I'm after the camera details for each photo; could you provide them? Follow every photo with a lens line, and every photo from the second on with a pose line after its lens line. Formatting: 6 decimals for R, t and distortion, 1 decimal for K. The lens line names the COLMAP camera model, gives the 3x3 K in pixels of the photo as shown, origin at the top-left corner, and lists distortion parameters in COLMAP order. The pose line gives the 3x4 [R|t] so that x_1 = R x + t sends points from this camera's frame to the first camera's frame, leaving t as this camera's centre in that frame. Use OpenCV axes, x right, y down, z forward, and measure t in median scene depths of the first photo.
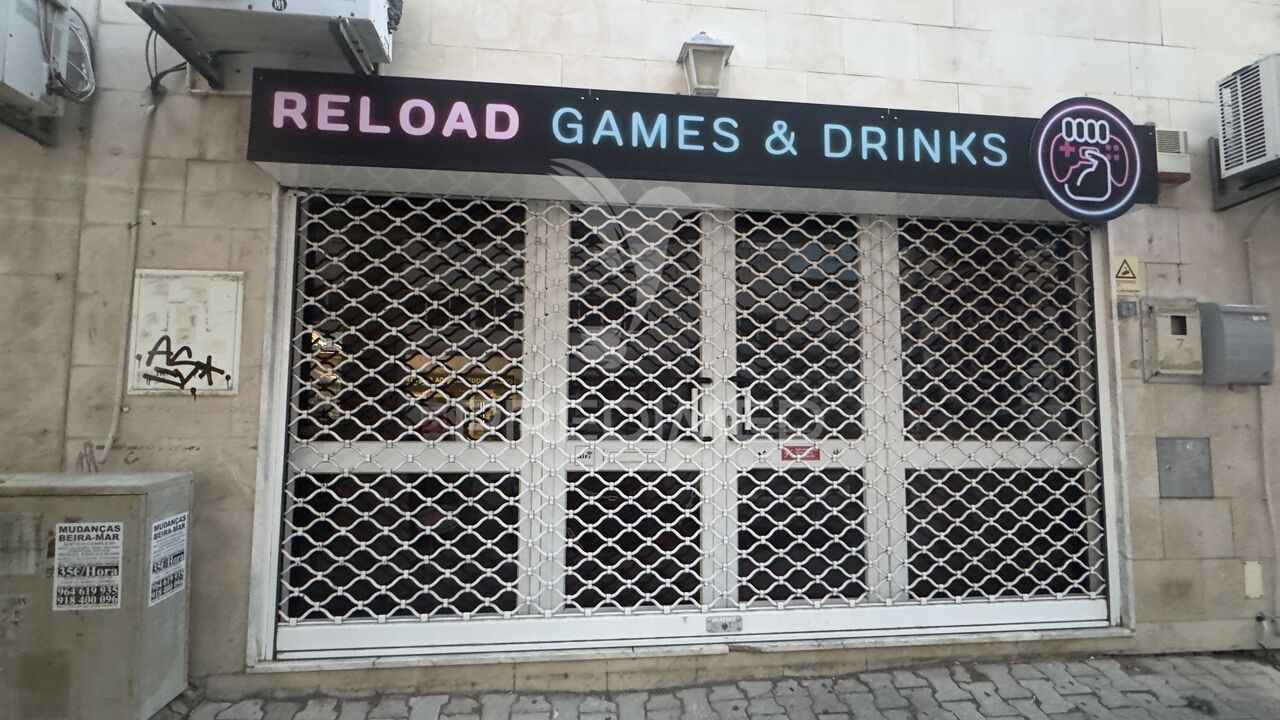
lens RADIAL K [[631.7, 0, 639.1], [0, 631.7, 357.3], [0, 0, 1]] dist [-0.000806, -0.000047]
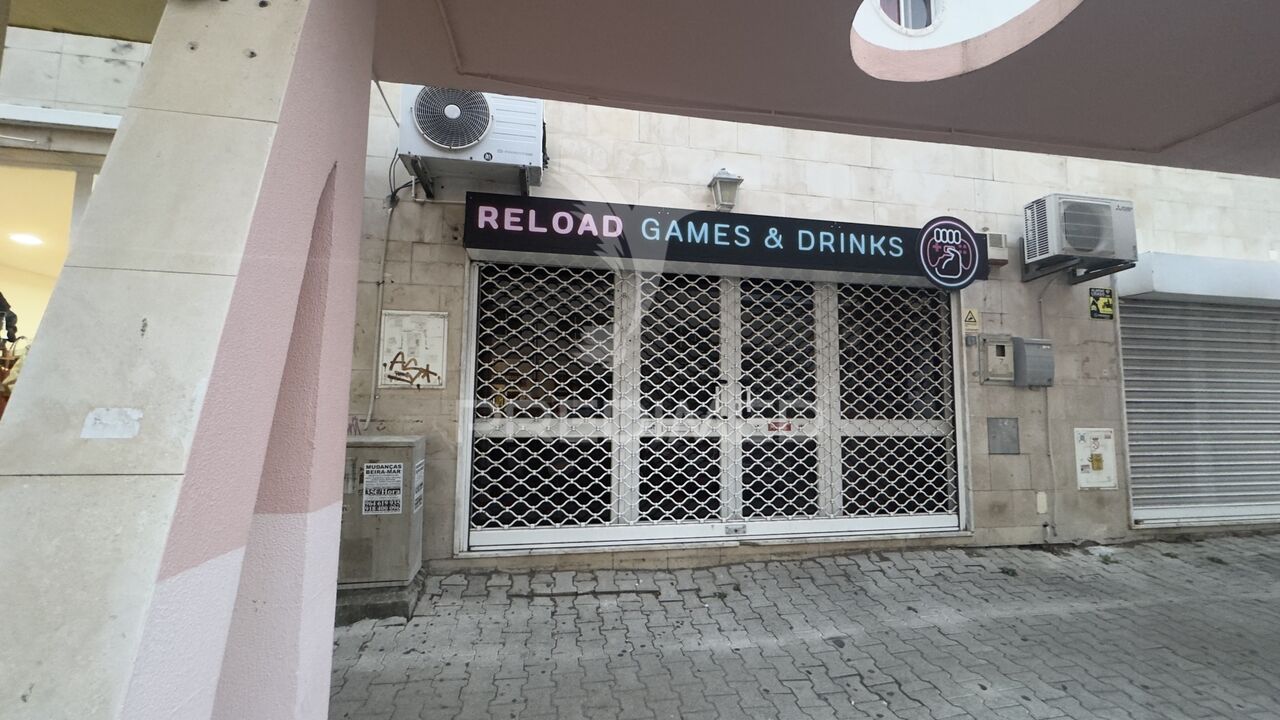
lens RADIAL K [[511.3, 0, 641.9], [0, 511.3, 358.1], [0, 0, 1]] dist [-0.000635, -0.000029]
pose [[0.997713, 0.010541, 0.066769, -0.207291], [-0.010206, 0.999934, -0.005354, -0.016006], [-0.066821, 0.004660, 0.997754, -0.324996]]
